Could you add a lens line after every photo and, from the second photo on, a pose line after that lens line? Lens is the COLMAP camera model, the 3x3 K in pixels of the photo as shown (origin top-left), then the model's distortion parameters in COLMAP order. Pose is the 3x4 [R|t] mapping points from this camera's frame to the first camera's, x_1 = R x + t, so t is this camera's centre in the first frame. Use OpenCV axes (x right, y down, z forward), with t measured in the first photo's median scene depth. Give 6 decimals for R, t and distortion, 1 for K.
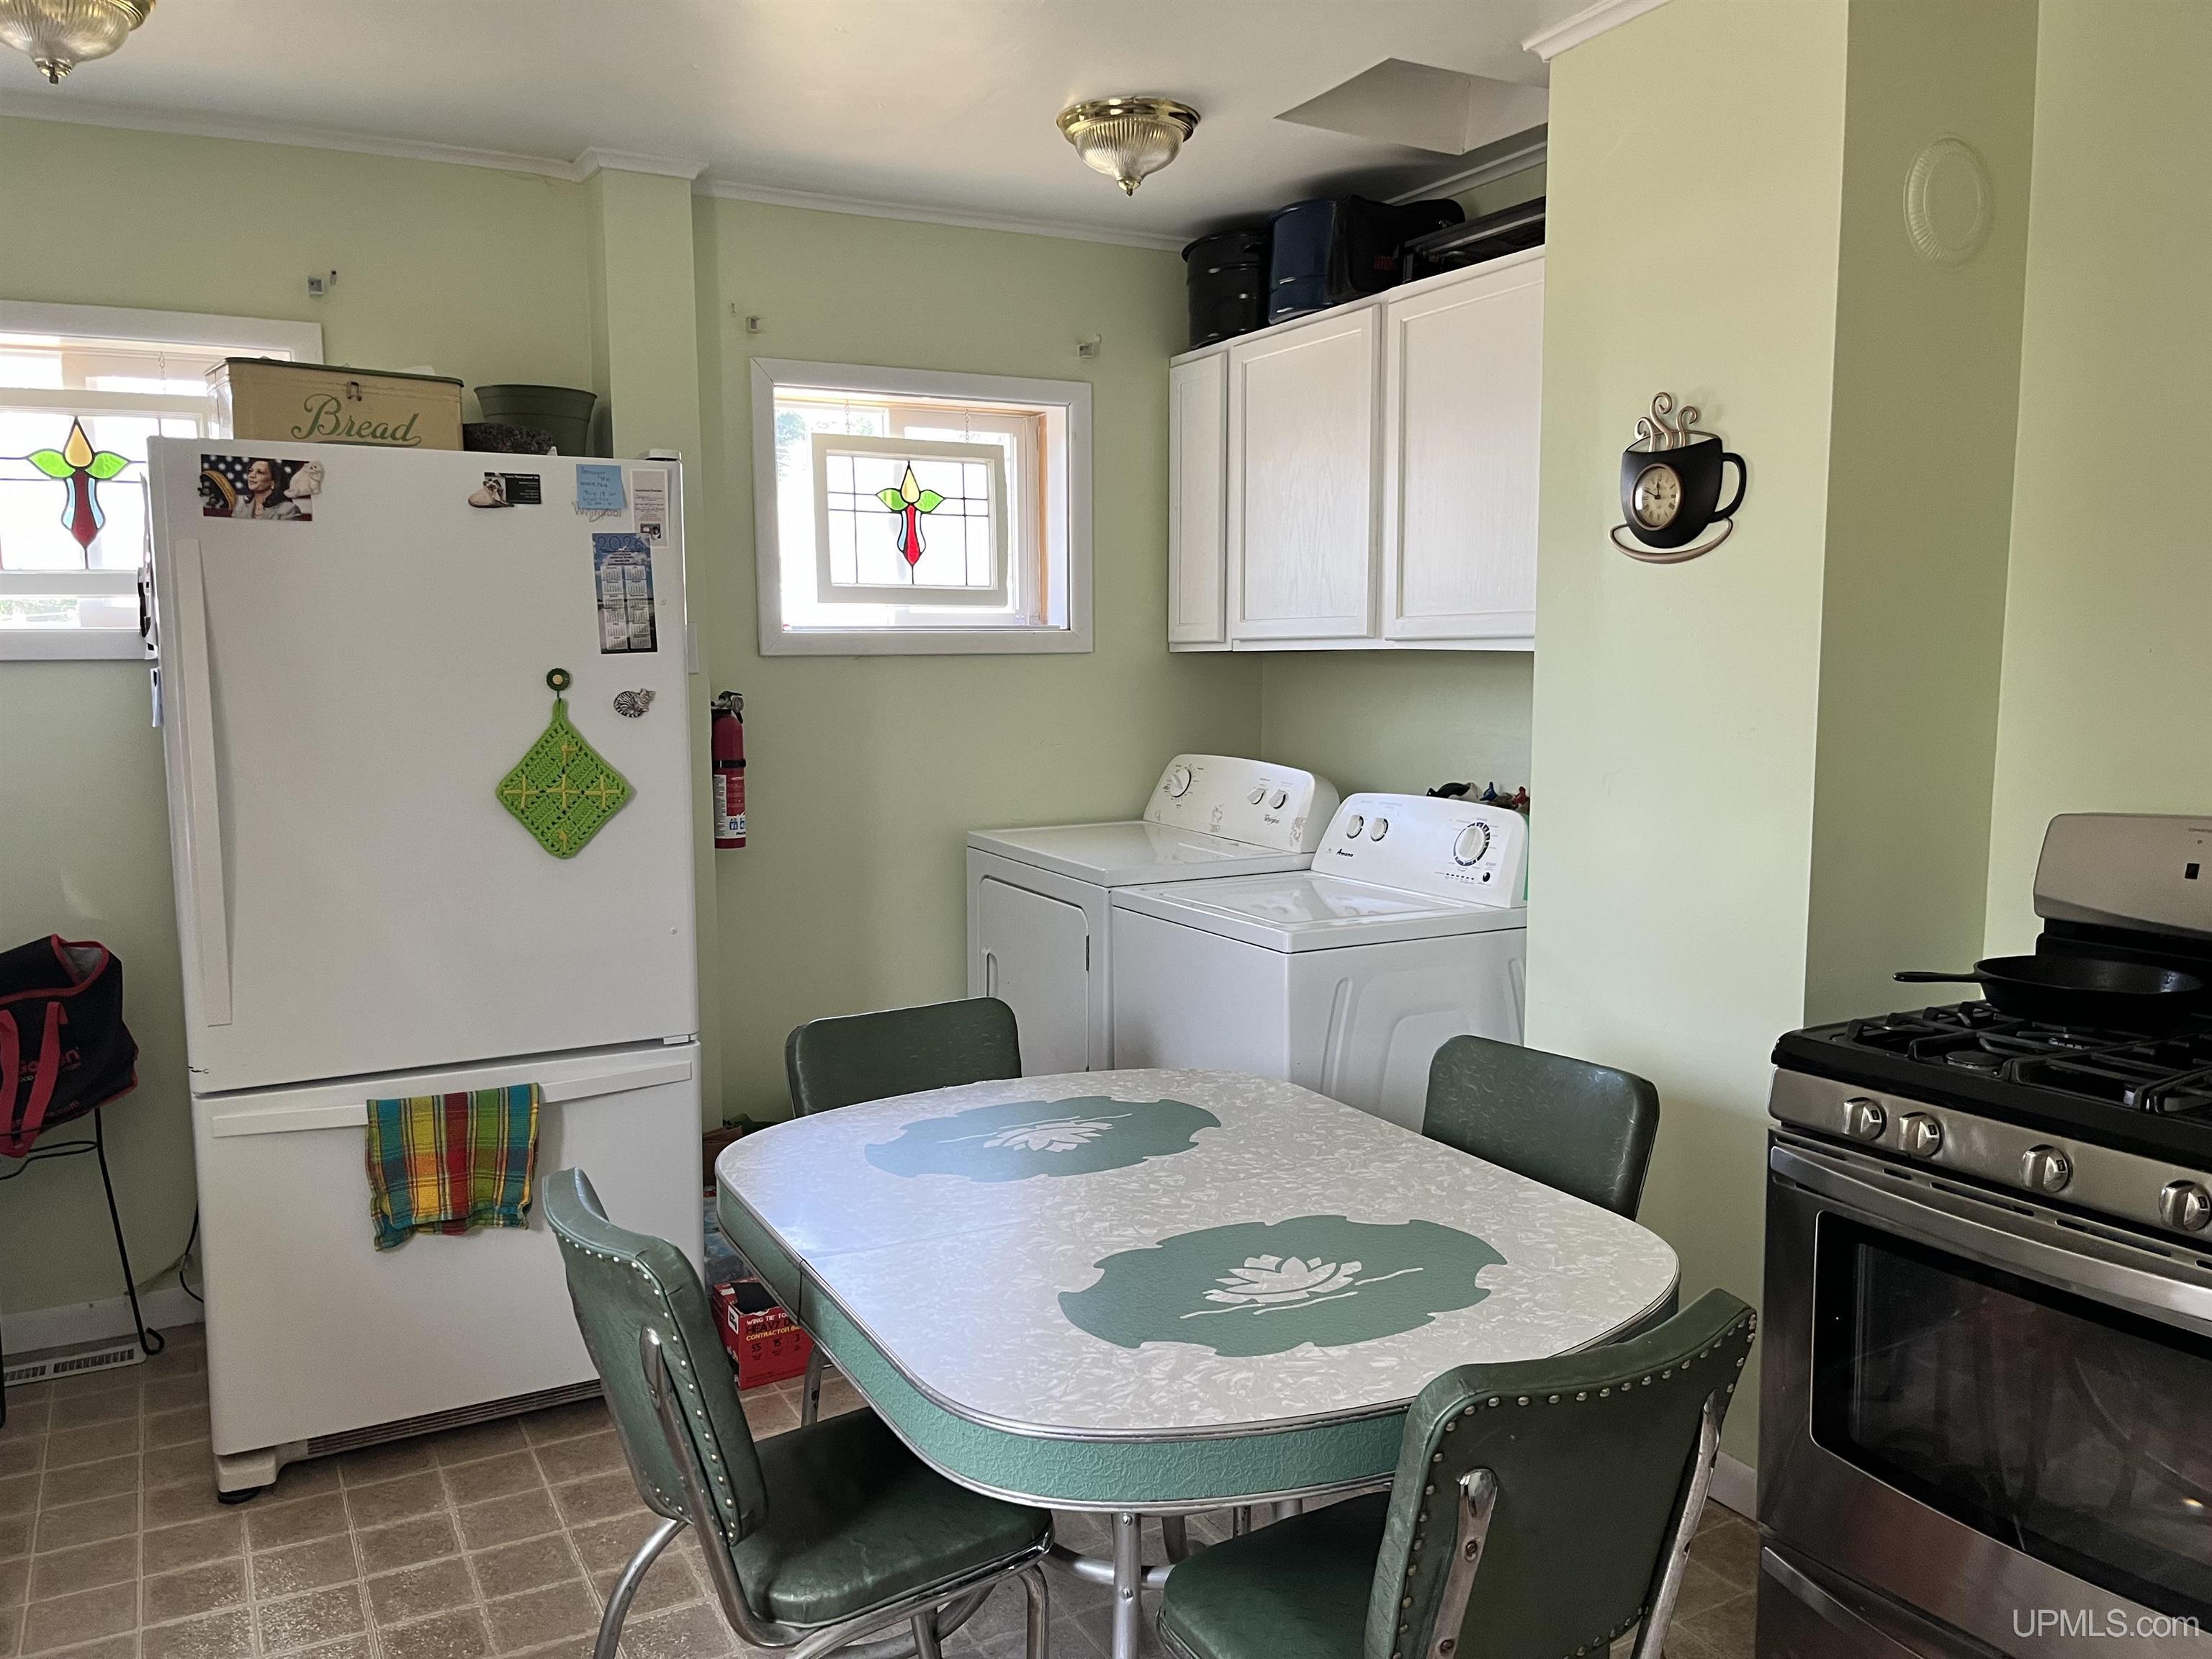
lens RADIAL K [[1674.8, 0, 1096.4], [0, 1674.8, 826.2], [0, 0, 1]] dist [0.039783, -0.044992]
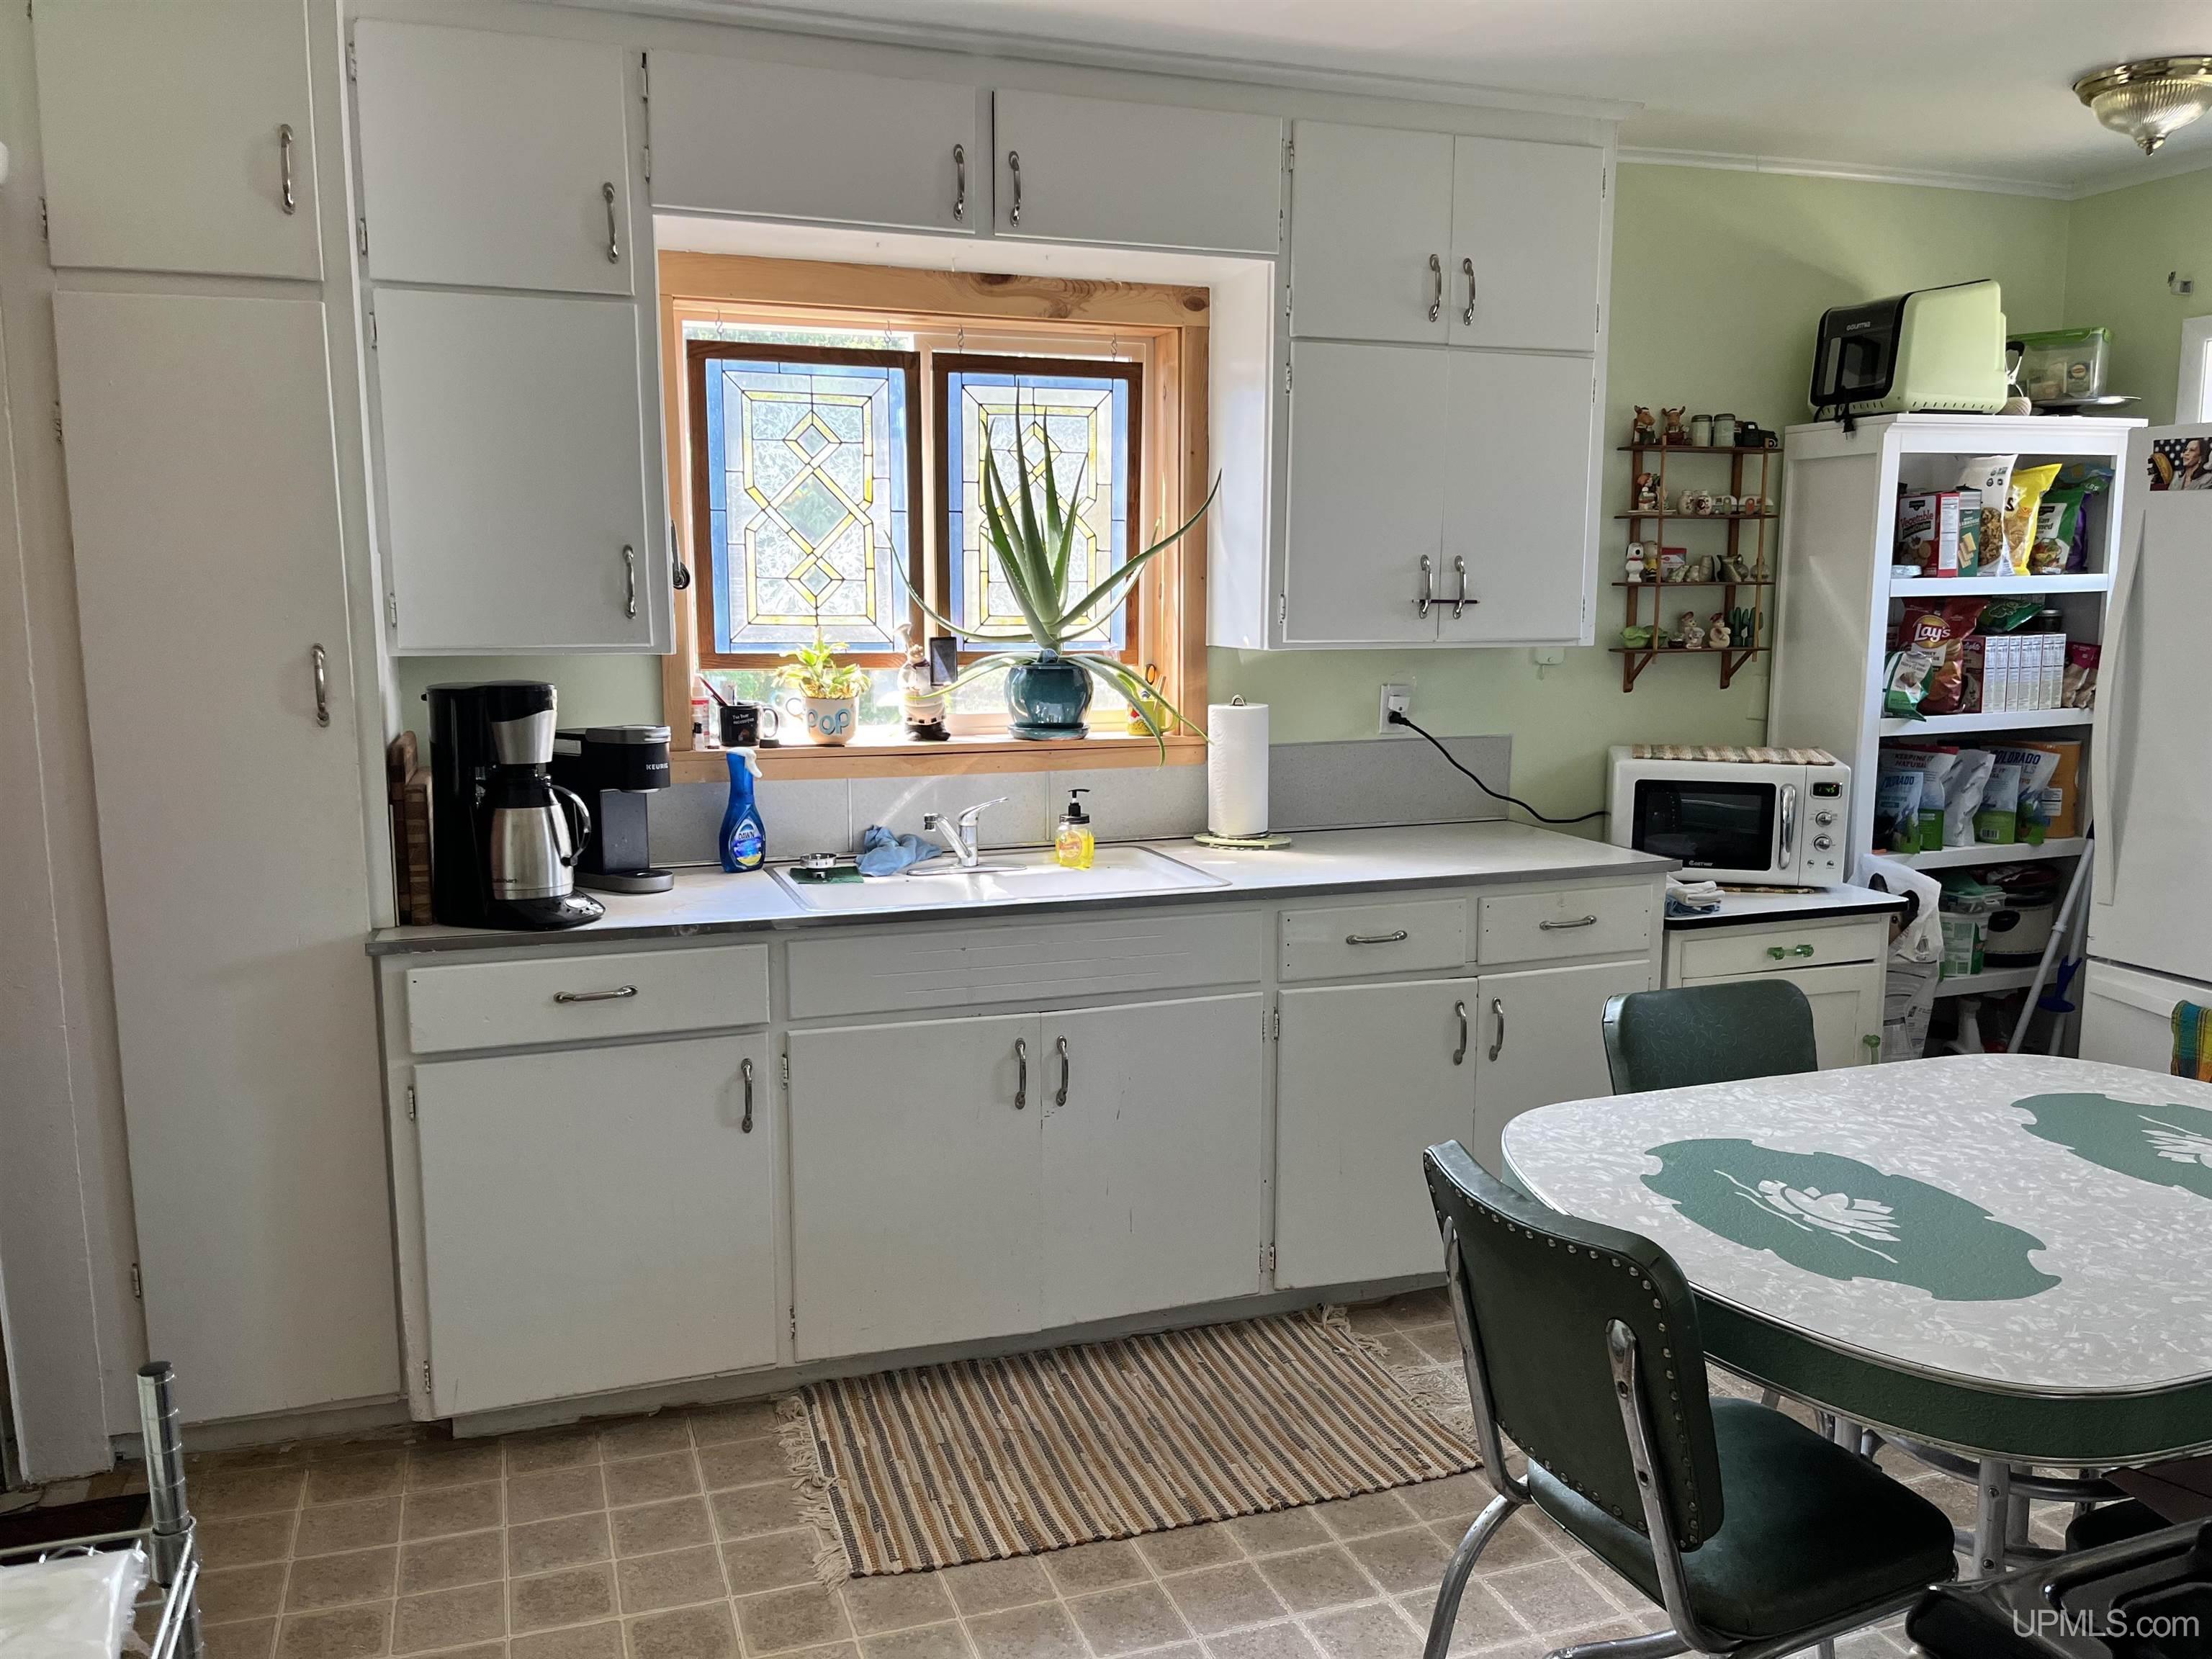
lens RADIAL K [[1674.8, 0, 1099.2], [0, 1674.8, 835.0], [0, 0, 1]] dist [0.039783, -0.044992]
pose [[-0.149691, 0.152747, -0.976863, 1.024845], [-0.098059, 0.980830, 0.168393, -0.088373], [0.983858, 0.120997, -0.131844, 0.551668]]
